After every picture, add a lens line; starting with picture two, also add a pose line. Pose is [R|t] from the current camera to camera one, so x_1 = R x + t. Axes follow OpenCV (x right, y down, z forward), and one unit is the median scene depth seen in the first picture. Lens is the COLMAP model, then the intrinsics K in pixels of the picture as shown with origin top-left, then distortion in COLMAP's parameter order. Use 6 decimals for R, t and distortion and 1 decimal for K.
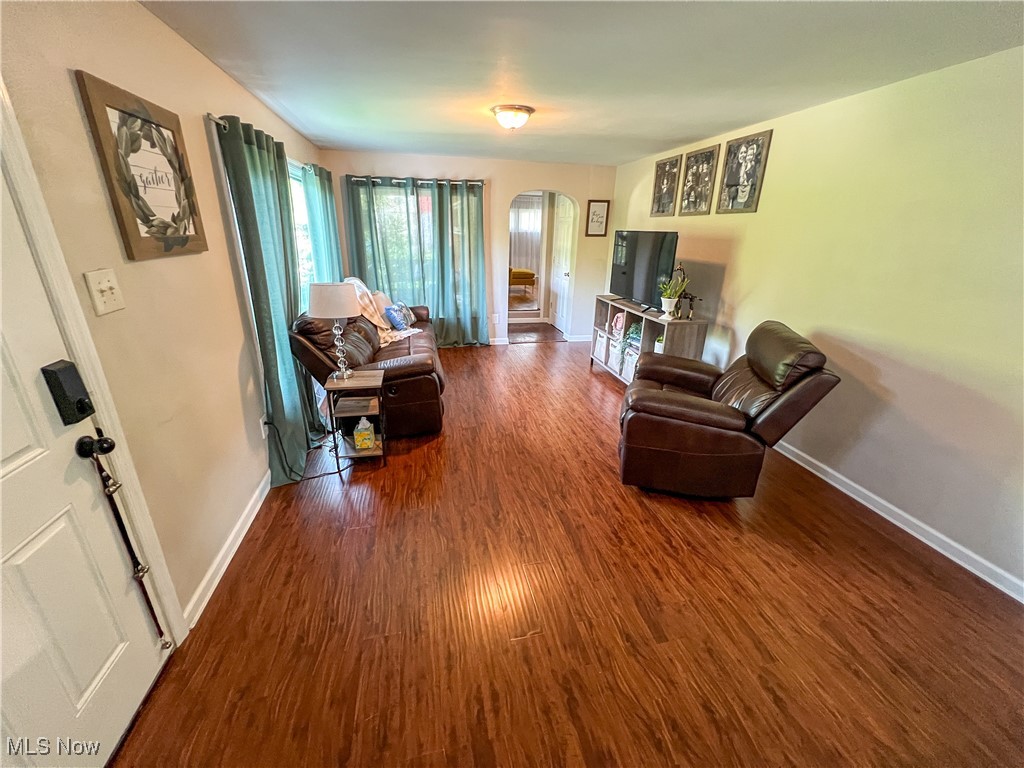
lens RADIAL K [[410.2, 0, 509.9], [0, 410.2, 382.6], [0, 0, 1]] dist [-0.000430, -0.000345]
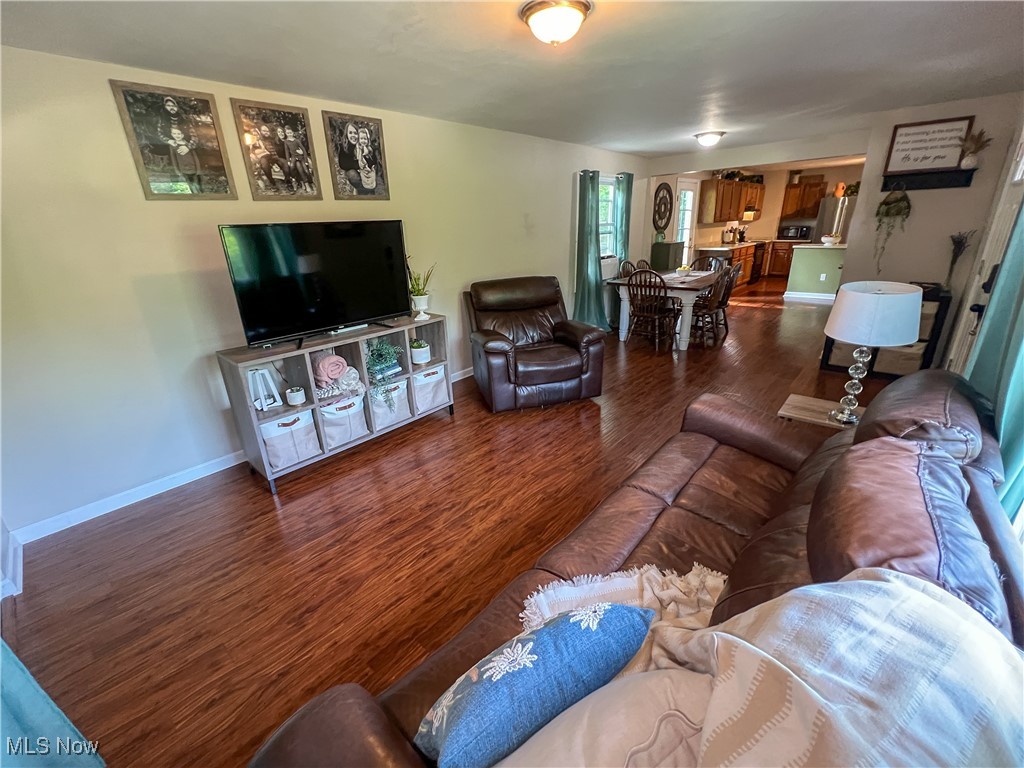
lens RADIAL K [[432.7, 0, 508.5], [0, 432.7, 382.0], [0, 0, 1]] dist [0.000512, -0.000644]
pose [[-0.584712, -0.282684, 0.760396, -0.505439], [0.309149, 0.788950, 0.531022, -0.519746], [-0.750026, 0.545571, -0.373917, 1.377566]]
